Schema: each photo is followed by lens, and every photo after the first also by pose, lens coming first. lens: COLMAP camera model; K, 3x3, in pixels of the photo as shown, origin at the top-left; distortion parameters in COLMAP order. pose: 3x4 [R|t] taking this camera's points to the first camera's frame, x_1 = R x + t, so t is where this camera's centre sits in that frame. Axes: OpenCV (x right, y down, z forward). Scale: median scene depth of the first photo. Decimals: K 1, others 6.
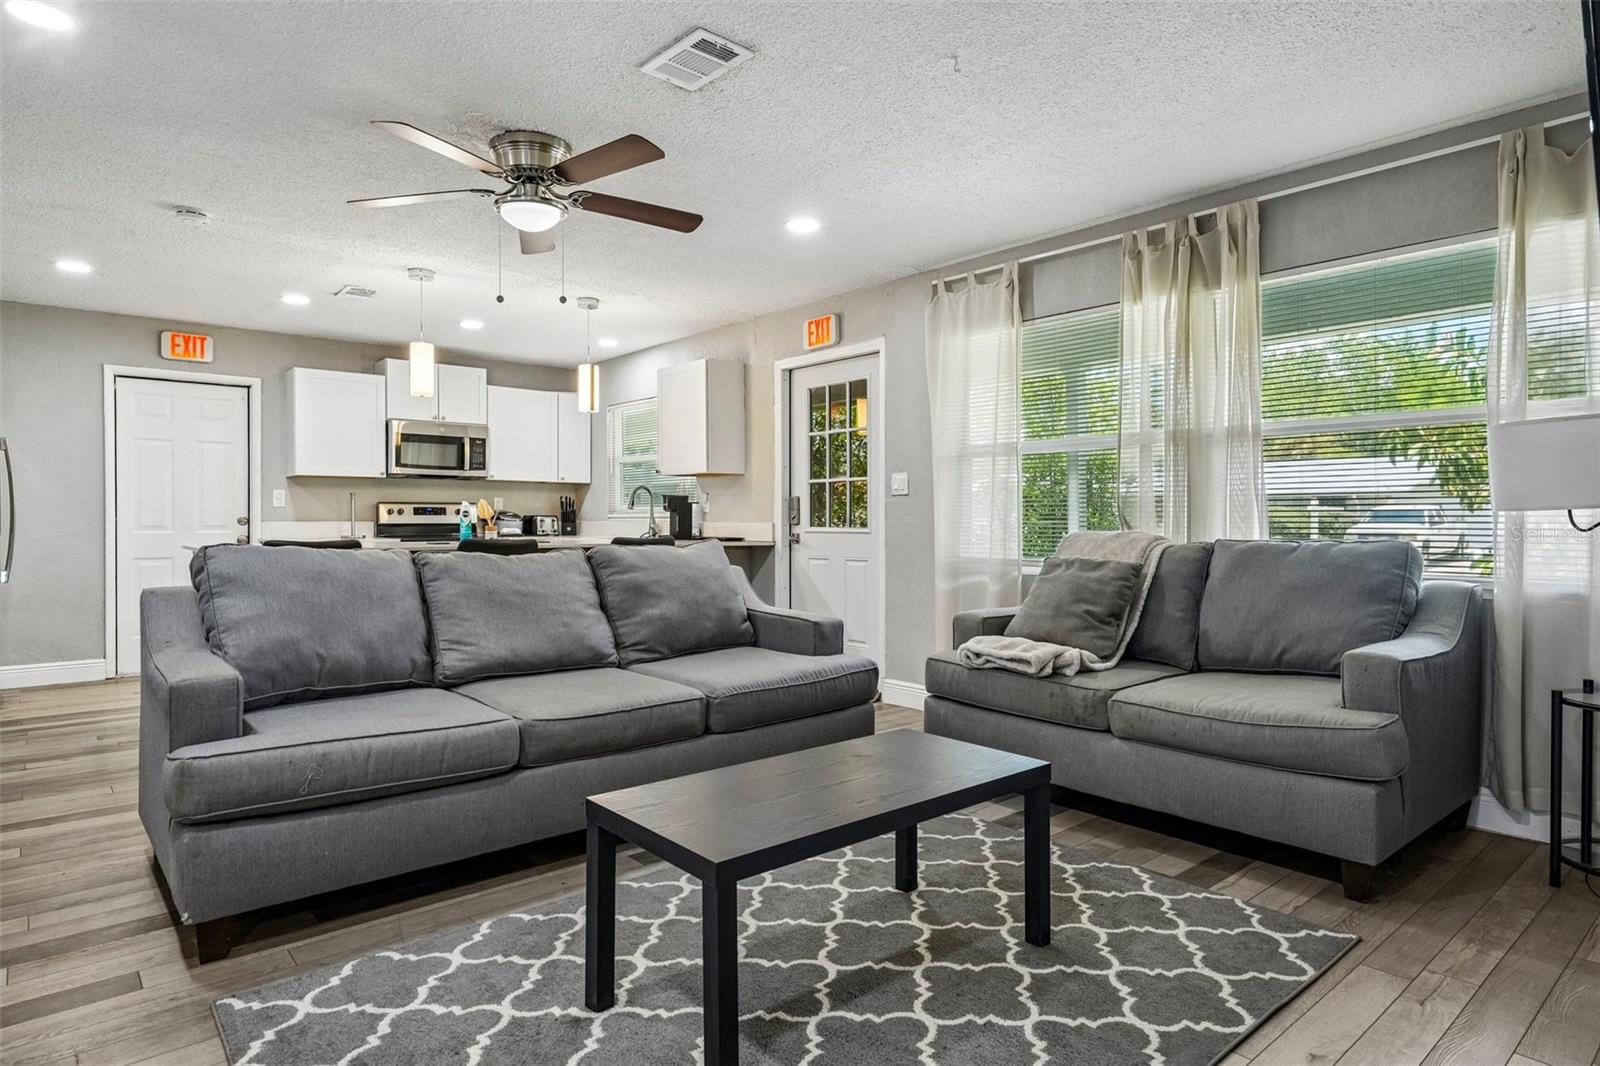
lens RADIAL K [[900.9, 0, 801.0], [0, 900.9, 528.8], [0, 0, 1]] dist [0.004966, 0.002821]
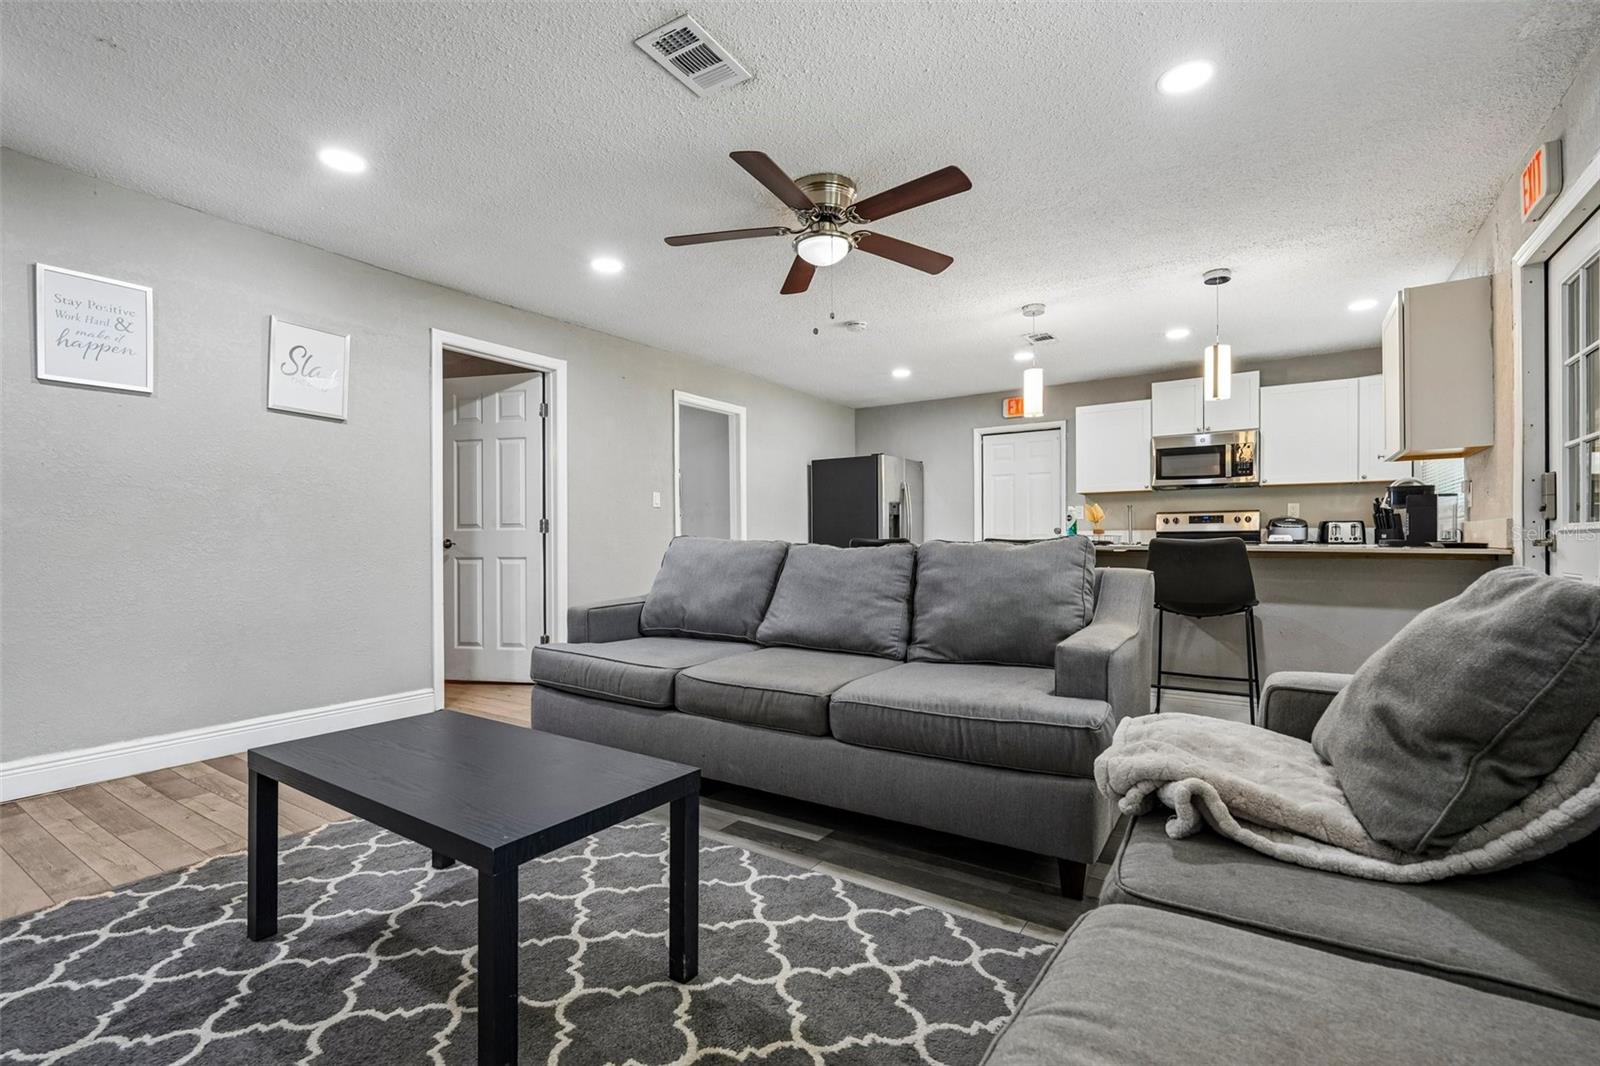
lens RADIAL K [[717.4, 0, 822.3], [0, 717.4, 543.0], [0, 0, 1]] dist [0.001380, 0.000025]
pose [[0.273331, 0.000046, -0.961920, 0.311410], [-0.006355, 0.999978, -0.001758, 0.013947], [0.961899, 0.006594, 0.273325, 0.401286]]
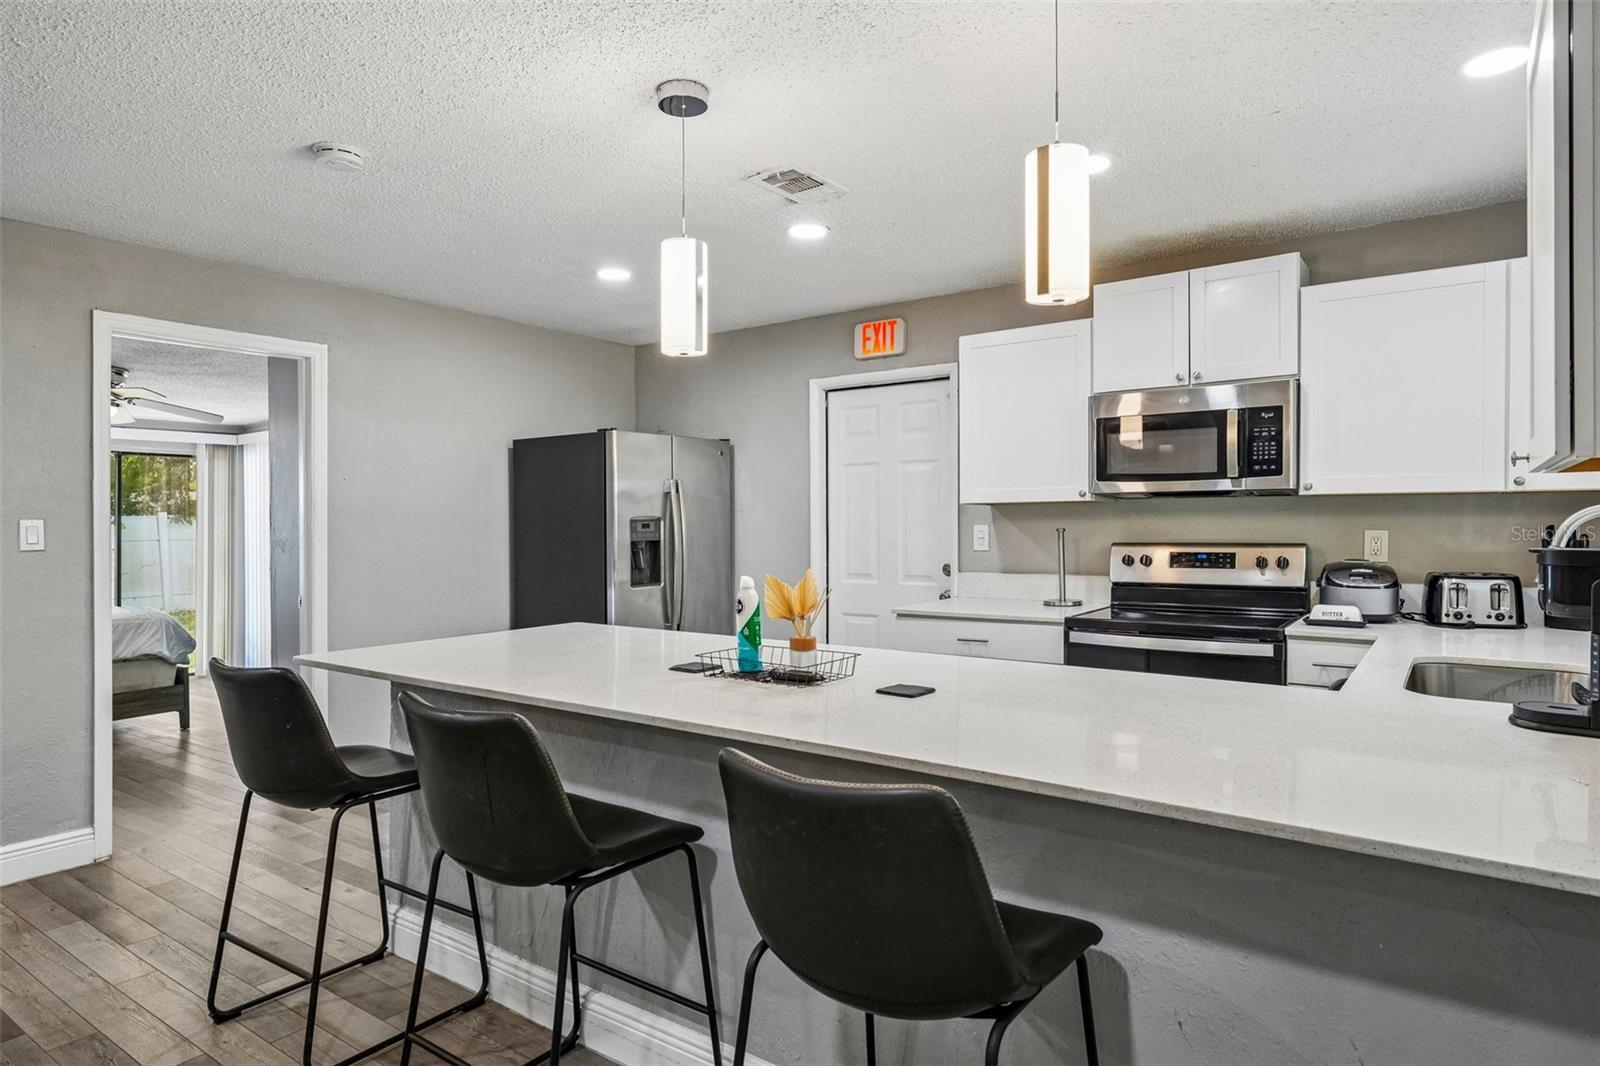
lens RADIAL K [[943.9, 0, 818.4], [0, 943.9, 529.9], [0, 0, 1]] dist [0.003897, -0.000655]
pose [[0.229504, 0.004156, -0.973299, 0.073352], [-0.002094, 0.999991, 0.003776, -0.044778], [0.973305, 0.001172, 0.229511, 0.772072]]
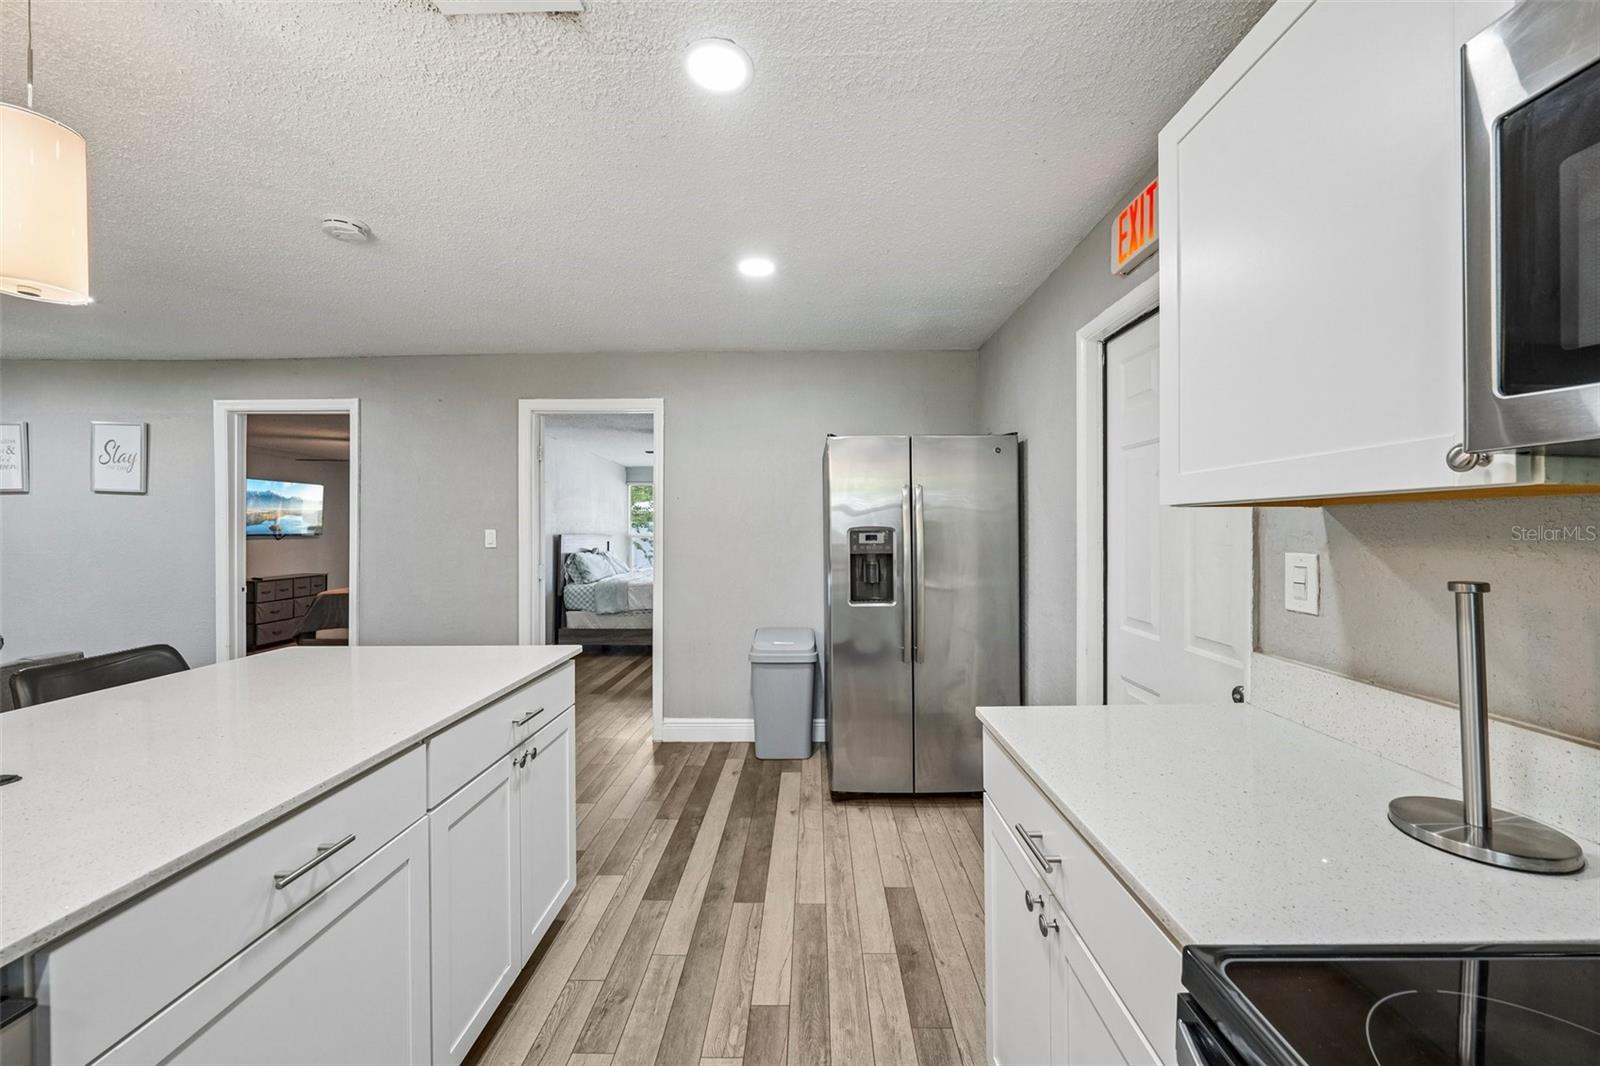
lens RADIAL K [[598.1, 0, 802.7], [0, 598.1, 524.5], [0, 0, 1]] dist [0.004163, -0.000138]
pose [[-0.674396, 0.002276, -0.738366, -0.352330], [-0.002177, 0.999985, 0.005071, -0.056499], [0.738367, 0.005027, -0.674381, 1.078125]]
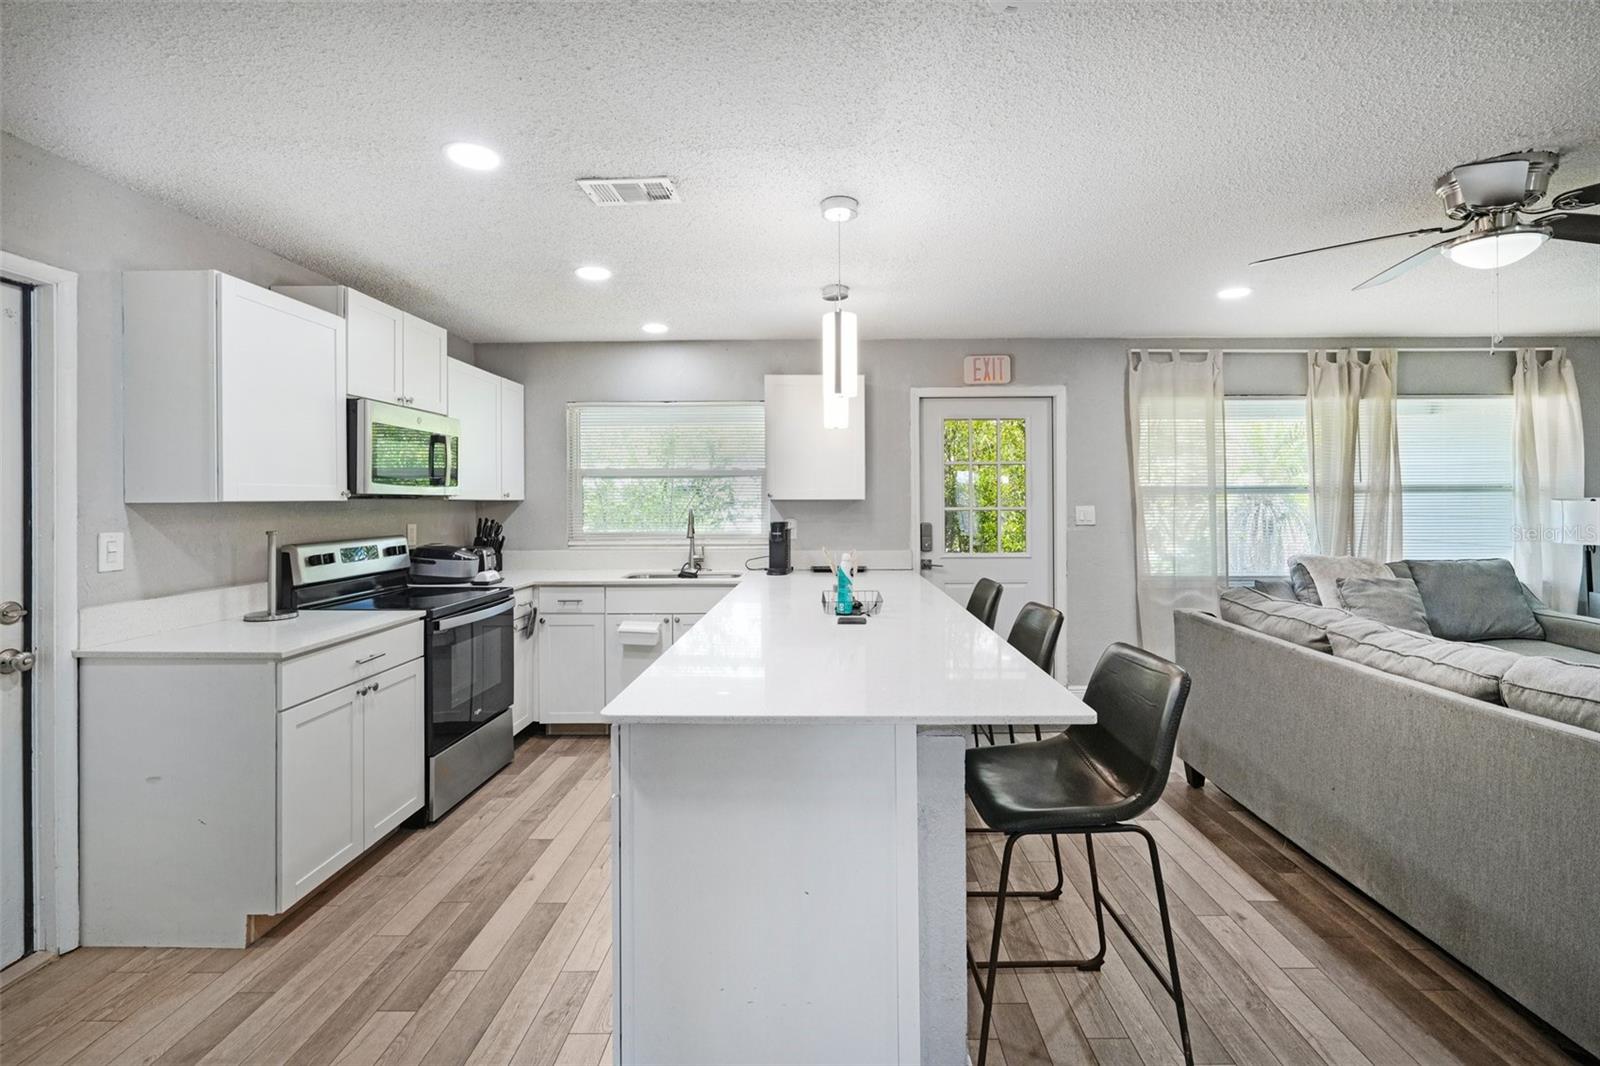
lens RADIAL K [[686.6, 0, 815.5], [0, 686.6, 503.4], [0, 0, 1]] dist [0.000669, -0.000077]
pose [[0.664860, -0.007858, 0.746927, -0.640030], [0.012322, 0.999924, -0.000448, -0.056824], [-0.746866, 0.009501, 0.664906, 0.552679]]
